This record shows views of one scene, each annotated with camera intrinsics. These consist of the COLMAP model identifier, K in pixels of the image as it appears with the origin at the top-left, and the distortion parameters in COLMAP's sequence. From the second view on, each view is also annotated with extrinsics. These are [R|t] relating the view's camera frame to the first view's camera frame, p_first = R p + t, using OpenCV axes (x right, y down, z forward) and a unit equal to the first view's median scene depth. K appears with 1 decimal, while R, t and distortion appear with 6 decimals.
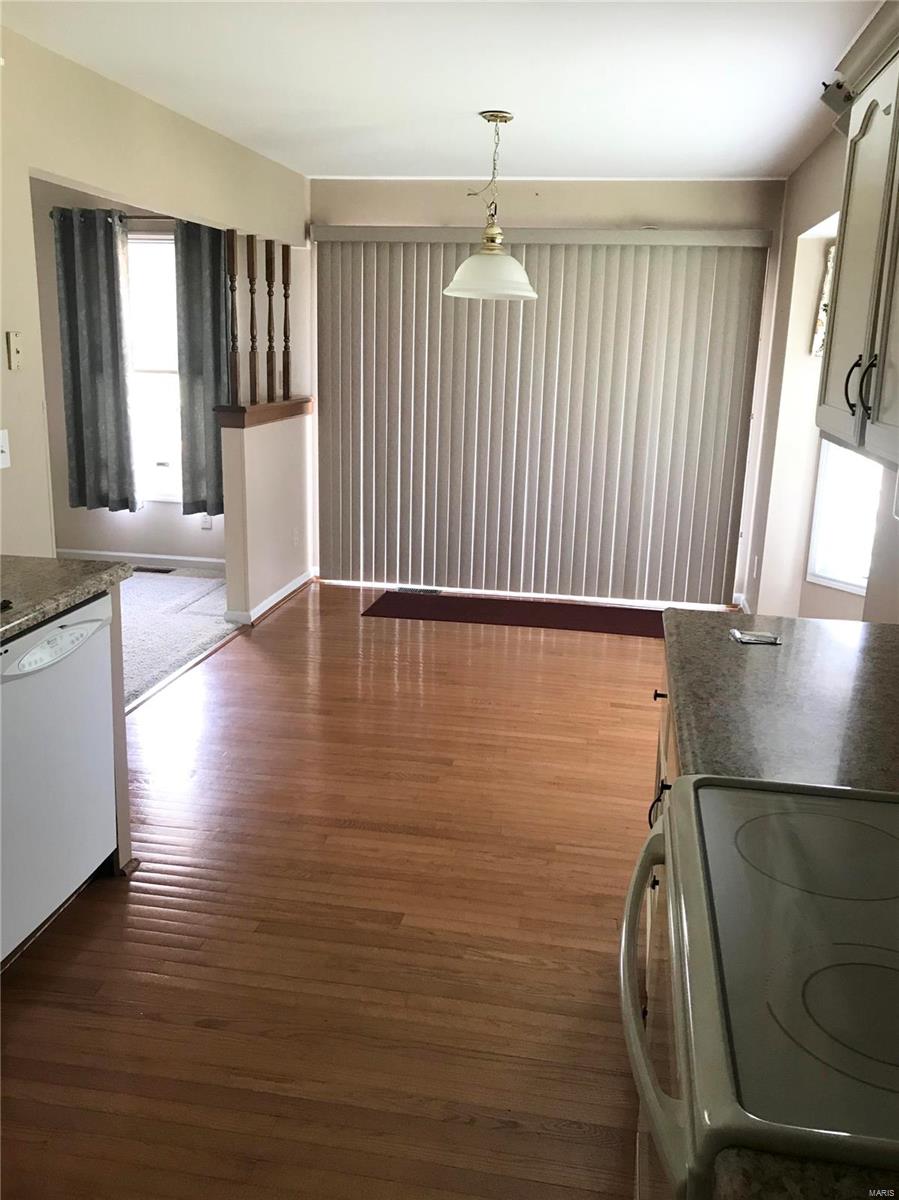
lens RADIAL K [[1026.9, 0, 449.5], [0, 1026.9, 600.0], [0, 0, 1]] dist [0.005790, 0.001686]
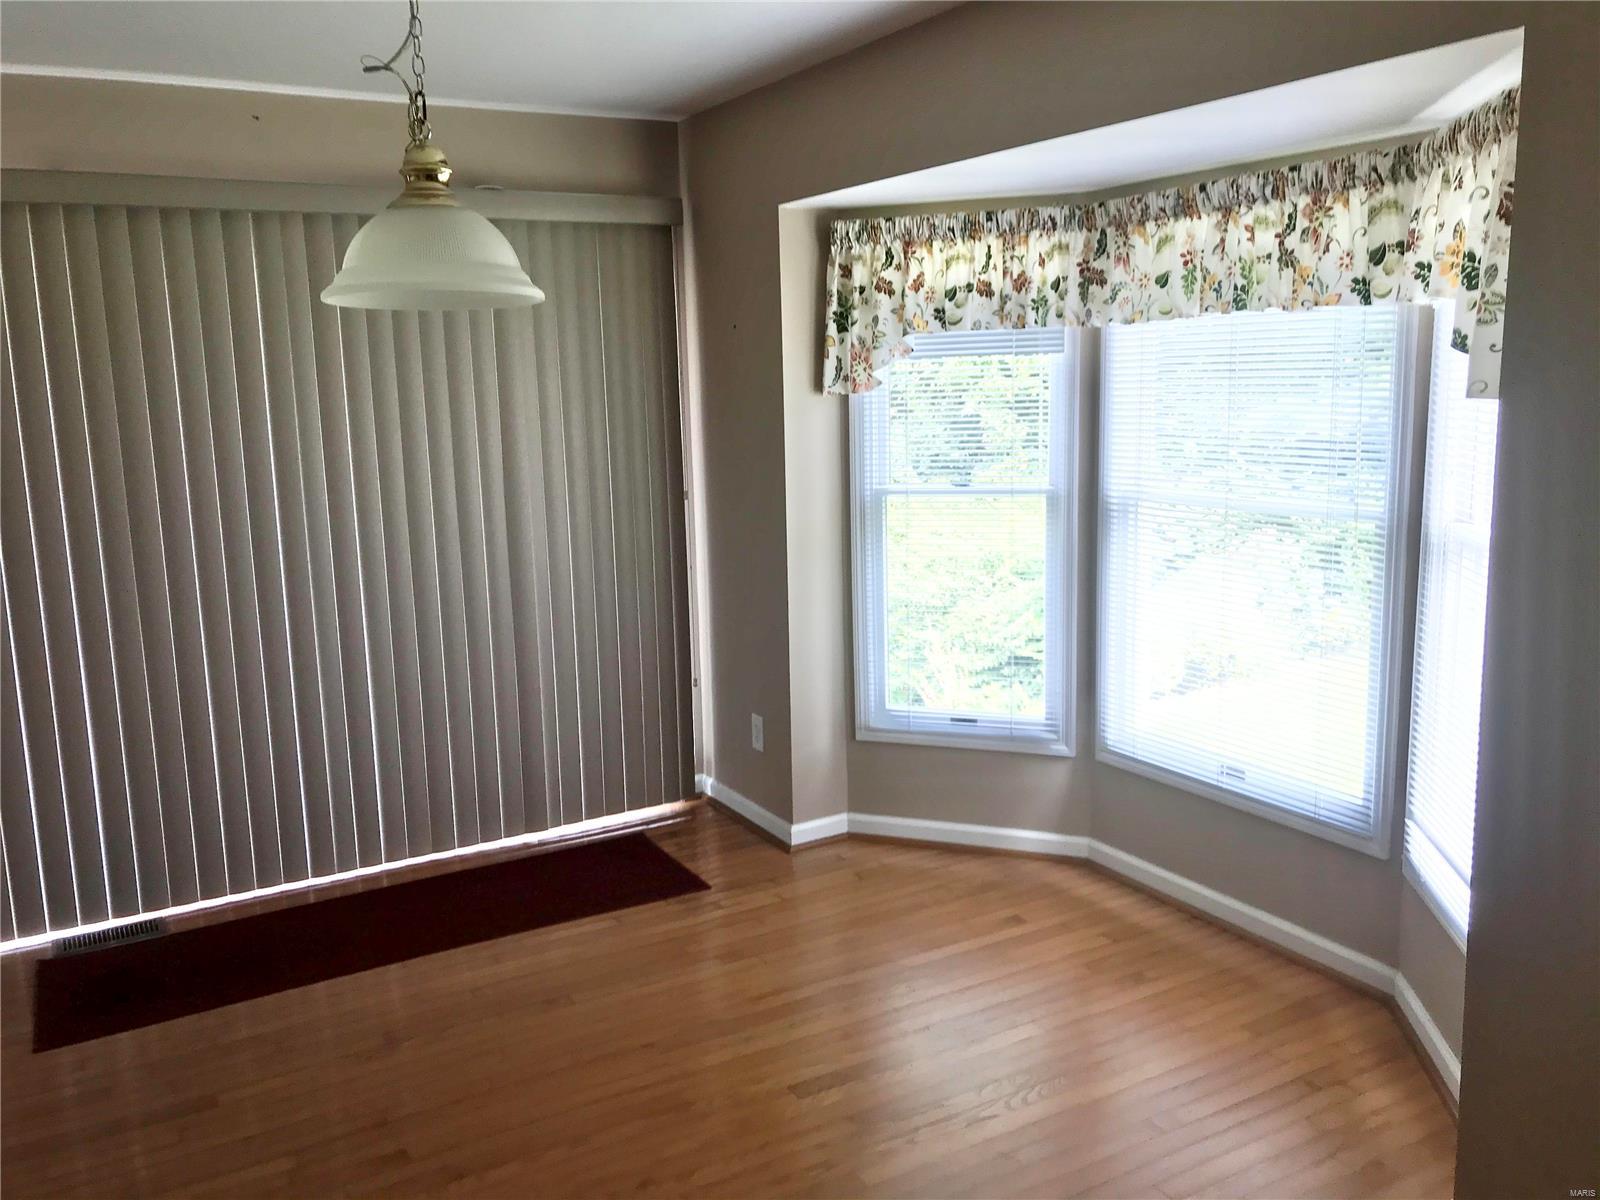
lens RADIAL K [[1287.5, 0, 800.0], [0, 1287.5, 600.0], [0, 0, 1]] dist [0.007602, 0.000365]
pose [[0.762804, -0.164089, 0.625464, -0.154175], [0.210332, 0.977630, -0.000038, -0.105743], [-0.611466, 0.131584, 0.780253, 0.374446]]
